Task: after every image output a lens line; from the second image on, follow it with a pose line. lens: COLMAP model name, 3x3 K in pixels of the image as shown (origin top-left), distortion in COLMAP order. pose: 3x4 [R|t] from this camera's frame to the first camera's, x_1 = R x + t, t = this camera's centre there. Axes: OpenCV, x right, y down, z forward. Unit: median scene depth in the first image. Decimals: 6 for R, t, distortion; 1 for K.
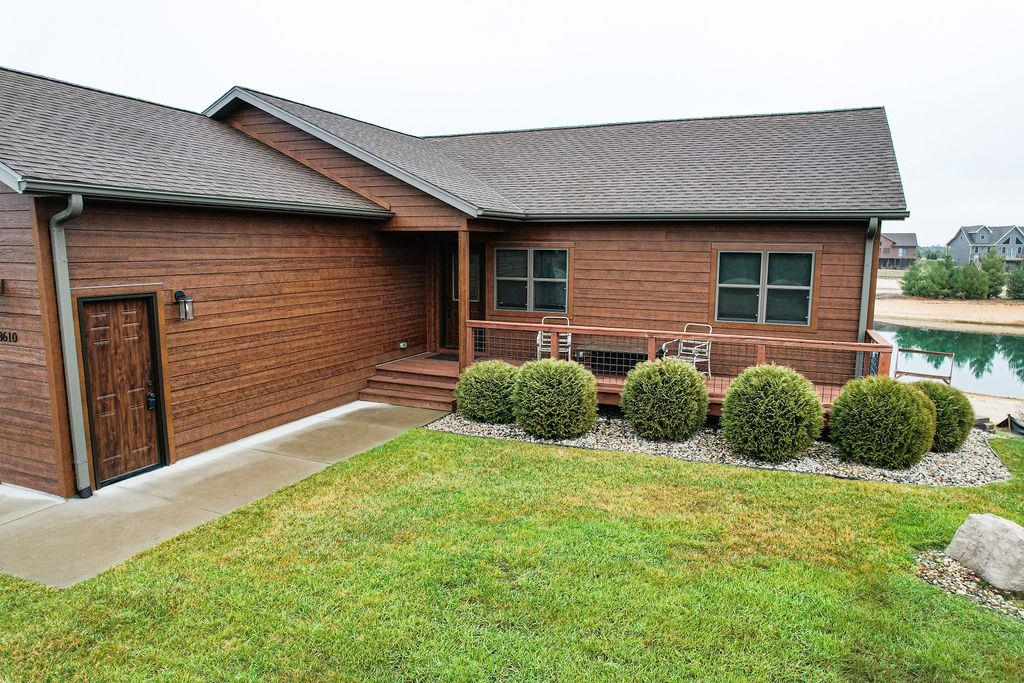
lens RADIAL K [[650.8, 0, 512.0], [0, 650.8, 341.5], [0, 0, 1]] dist [-0.070290, 0.063368]
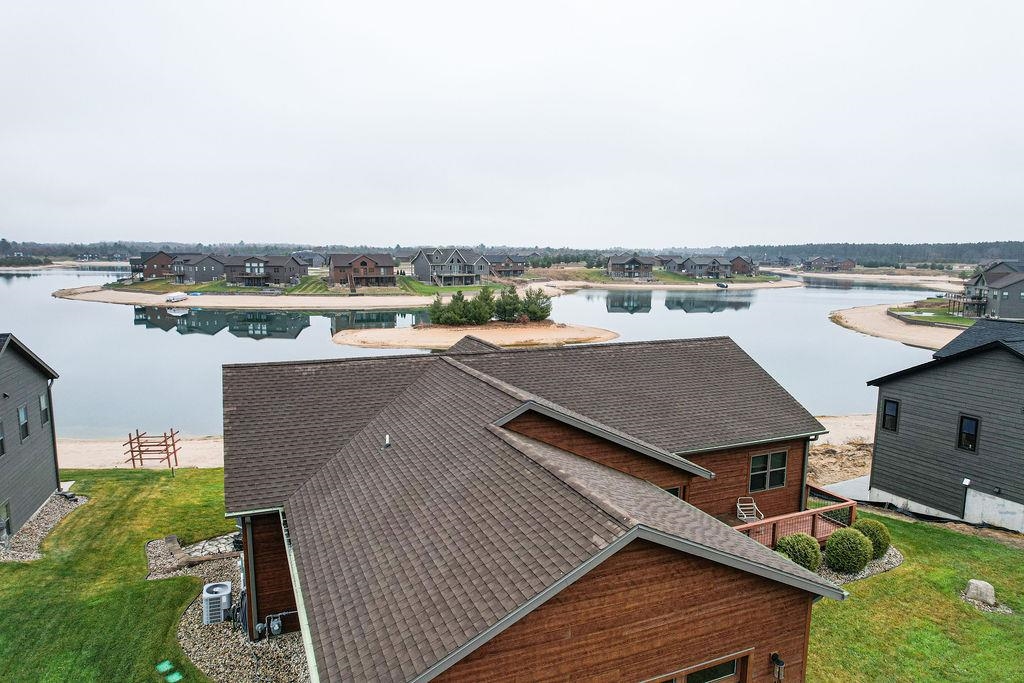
lens RADIAL K [[650.8, 0, 512.0], [0, 650.8, 341.5], [0, 0, 1]] dist [-0.070290, 0.063368]
pose [[0.685730, -0.104758, 0.720278, -1.441170], [0.103649, 0.993558, 0.045826, -0.624661], [-0.720438, 0.043232, 0.692170, 0.219720]]
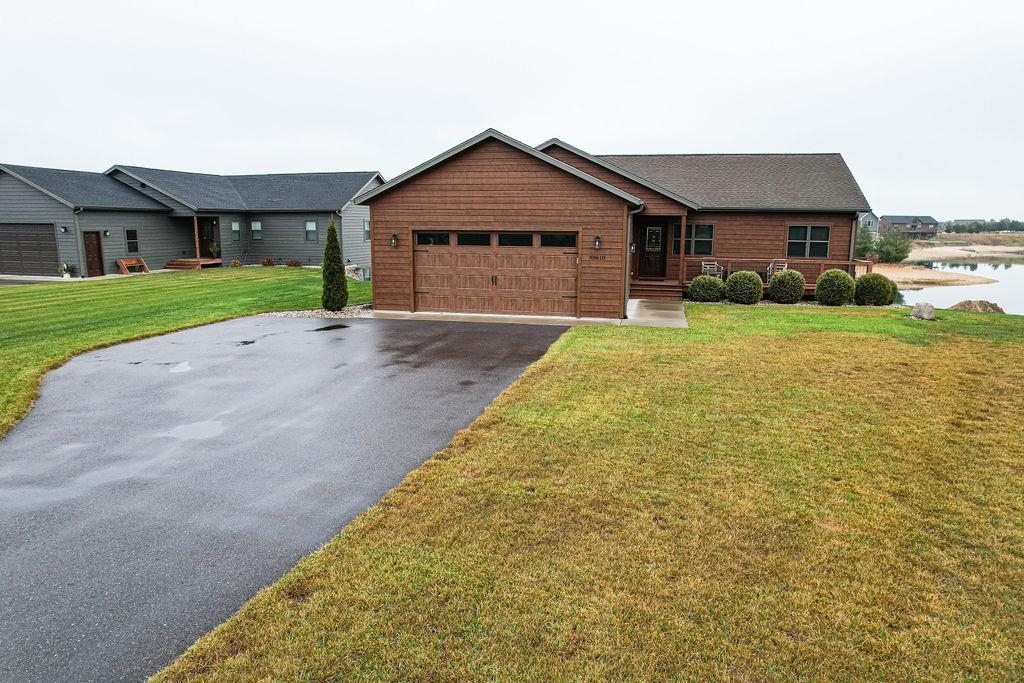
lens RADIAL K [[650.8, 0, 512.0], [0, 650.8, 341.5], [0, 0, 1]] dist [-0.070290, 0.063368]
pose [[0.978333, -0.039309, 0.203272, -1.080595], [0.031251, 0.998599, 0.042698, 0.134634], [-0.204666, -0.035421, 0.978191, -0.981269]]
